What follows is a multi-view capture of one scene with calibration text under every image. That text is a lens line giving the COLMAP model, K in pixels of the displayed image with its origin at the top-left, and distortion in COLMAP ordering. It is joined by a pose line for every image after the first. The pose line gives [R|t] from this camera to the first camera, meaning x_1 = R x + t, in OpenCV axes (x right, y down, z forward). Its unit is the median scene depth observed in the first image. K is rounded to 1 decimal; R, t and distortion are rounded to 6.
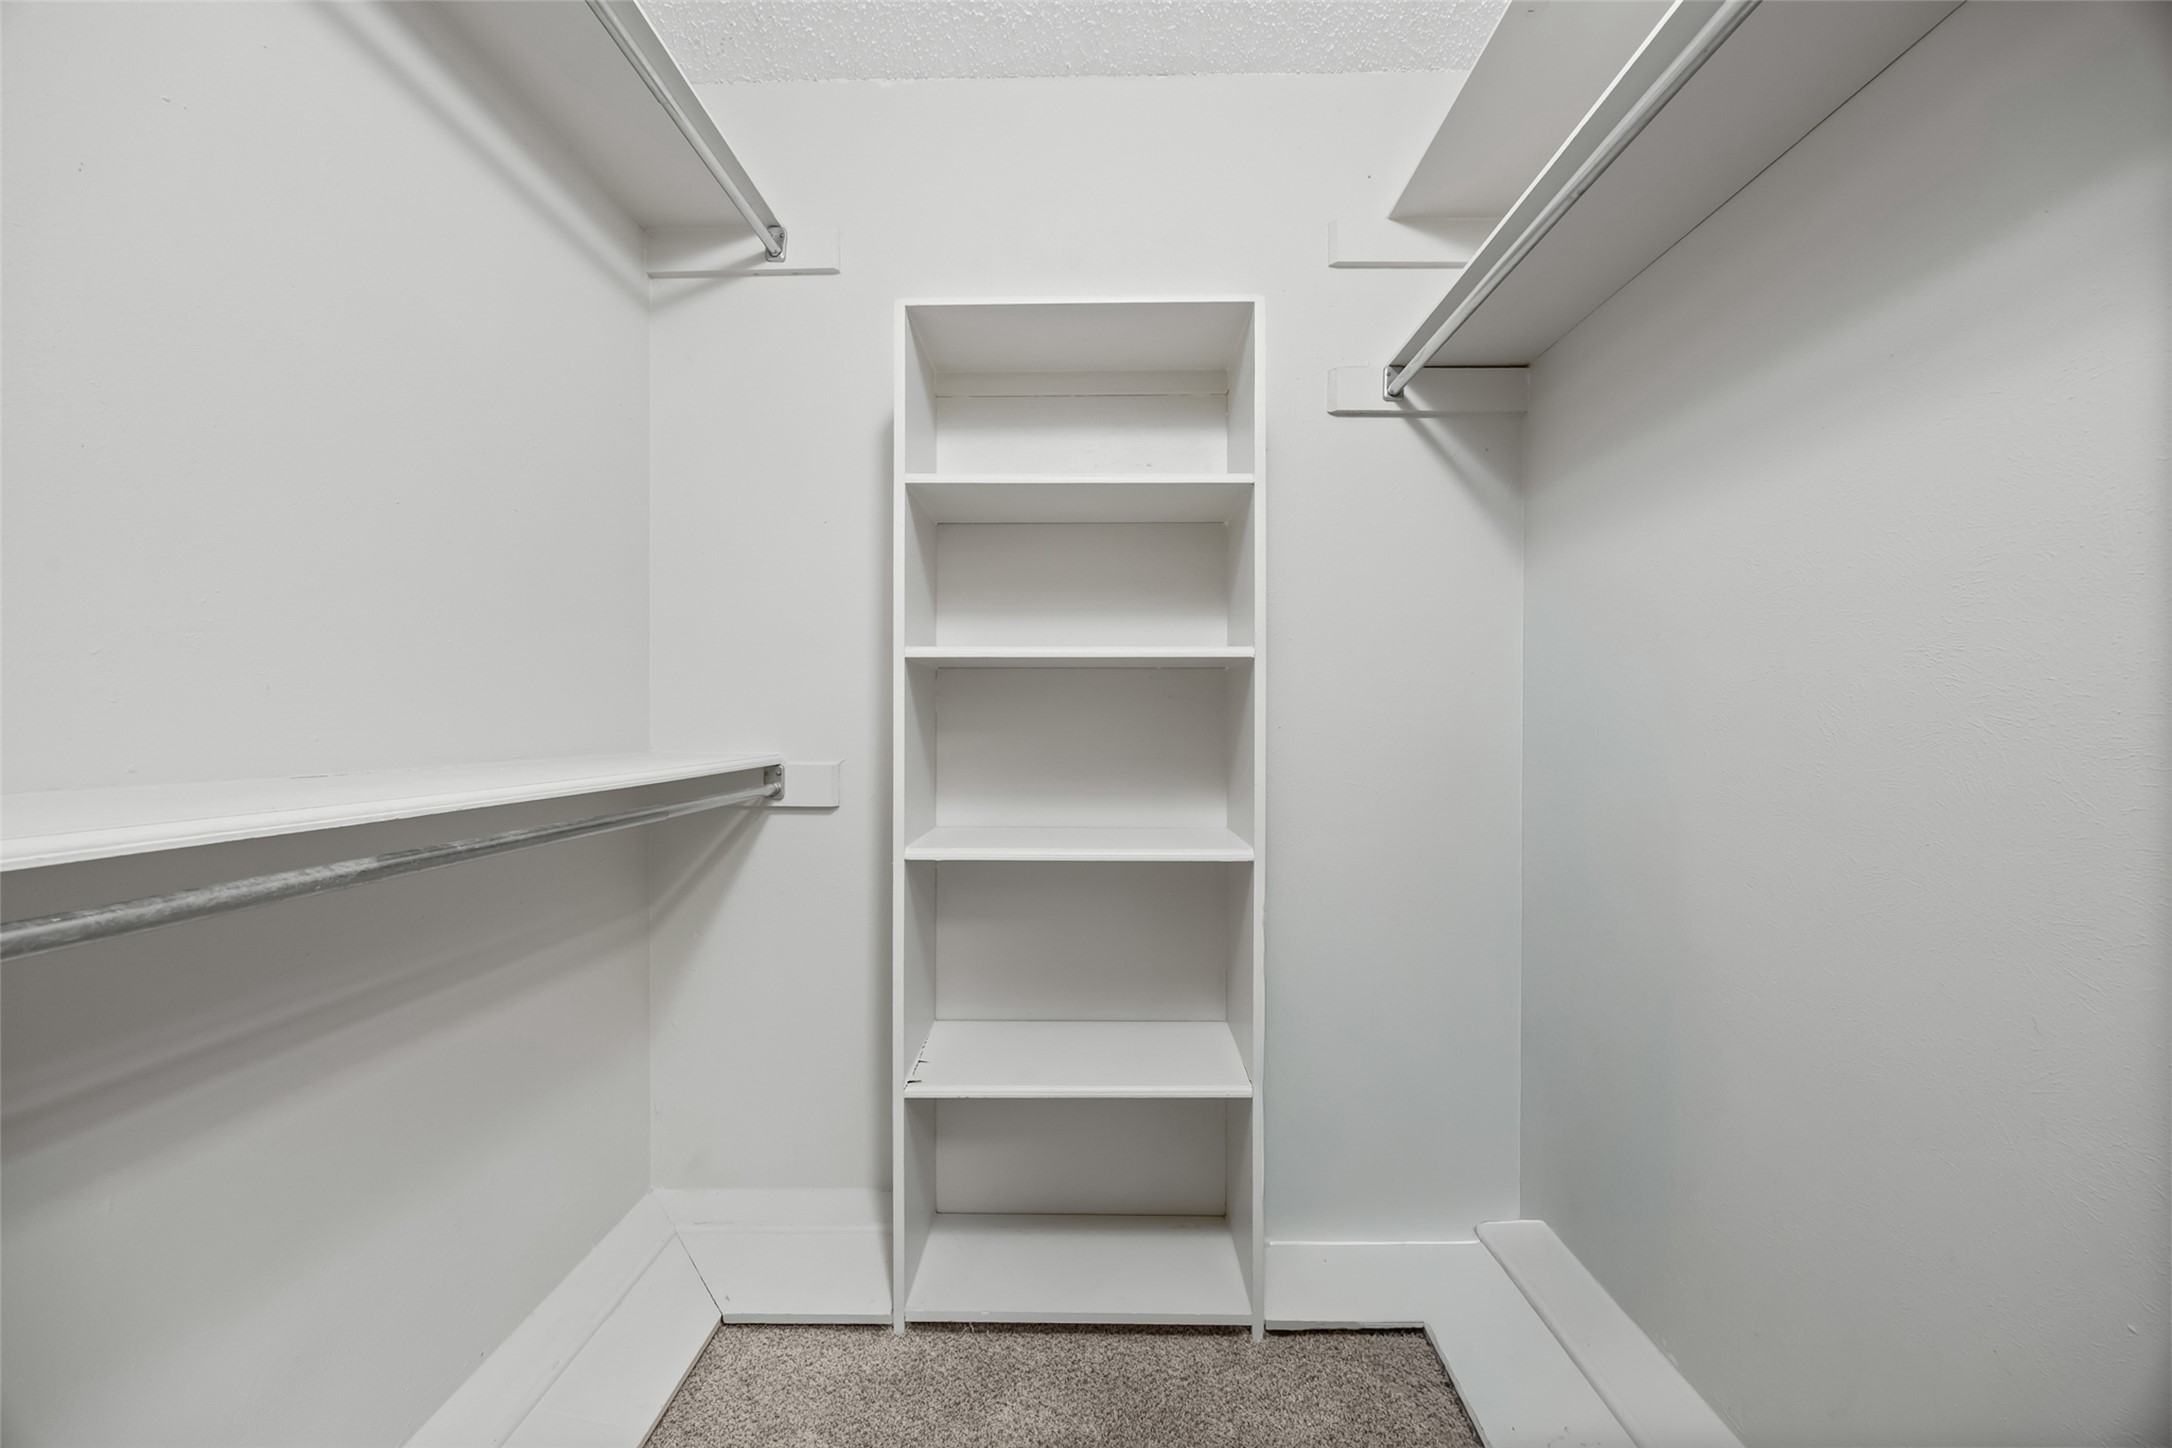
lens RADIAL K [[841.0, 0, 1086.0], [0, 841.0, 724.0], [0, 0, 1]] dist [-0.001057, -0.000037]
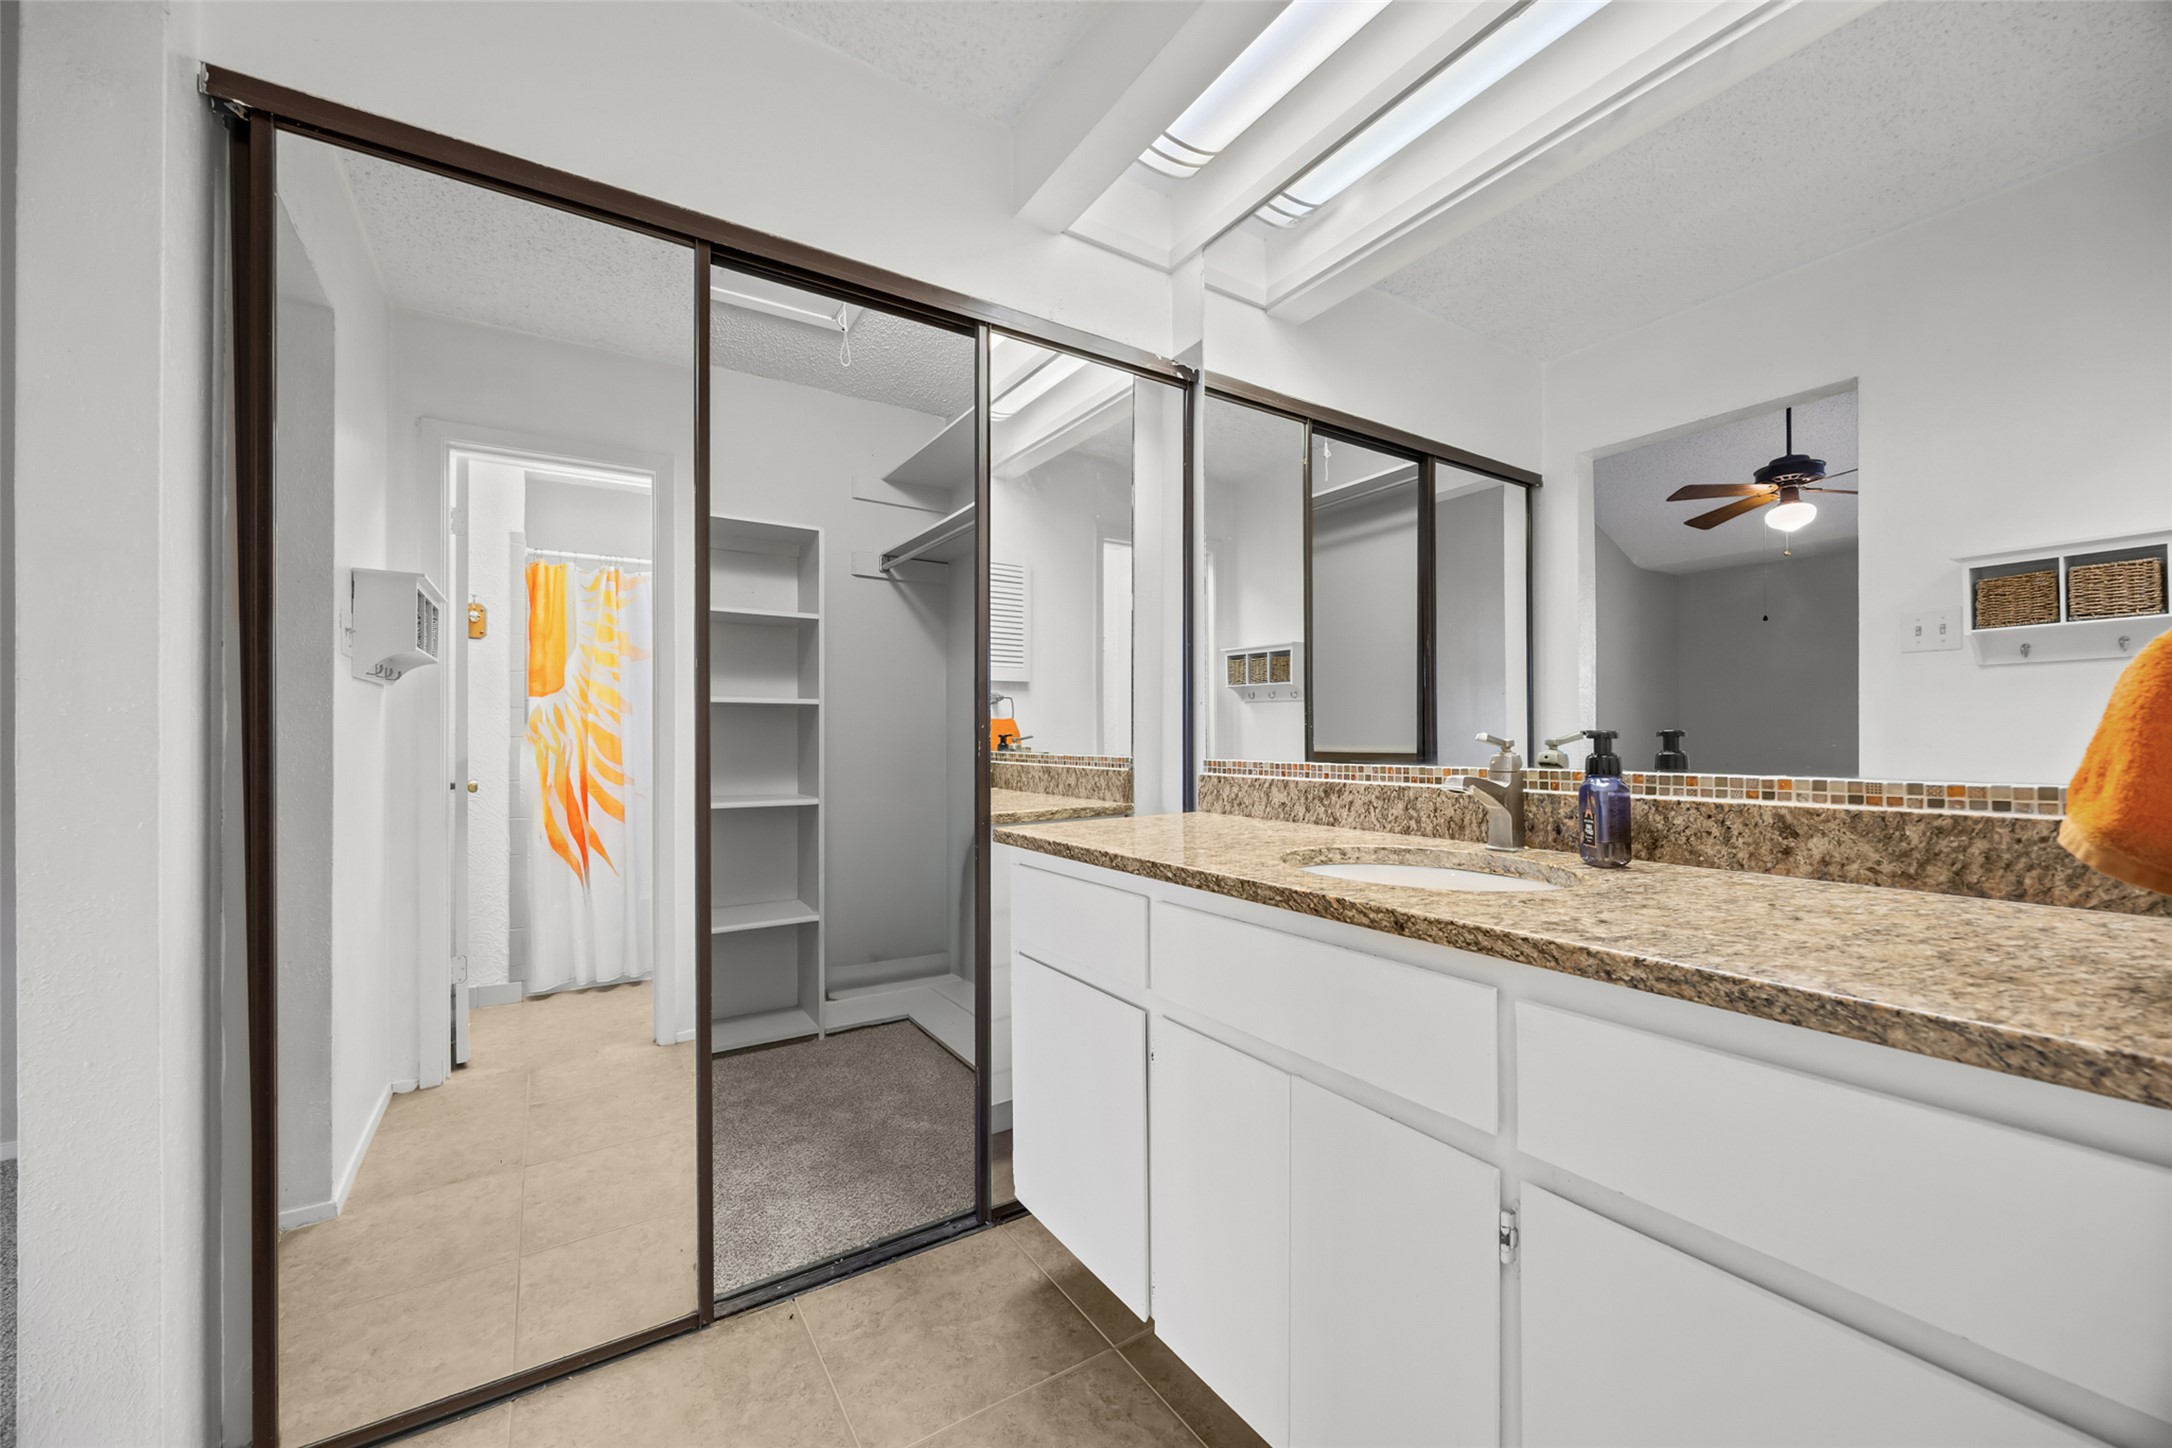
lens RADIAL K [[841.0, 0, 1086.0], [0, 841.0, 724.0], [0, 0, 1]] dist [-0.001057, -0.000037]
pose [[0.831182, 0.003078, 0.555992, -0.342595], [0.006171, 0.999872, -0.014762, 0.001249], [-0.555966, 0.015701, 0.831057, -0.911979]]
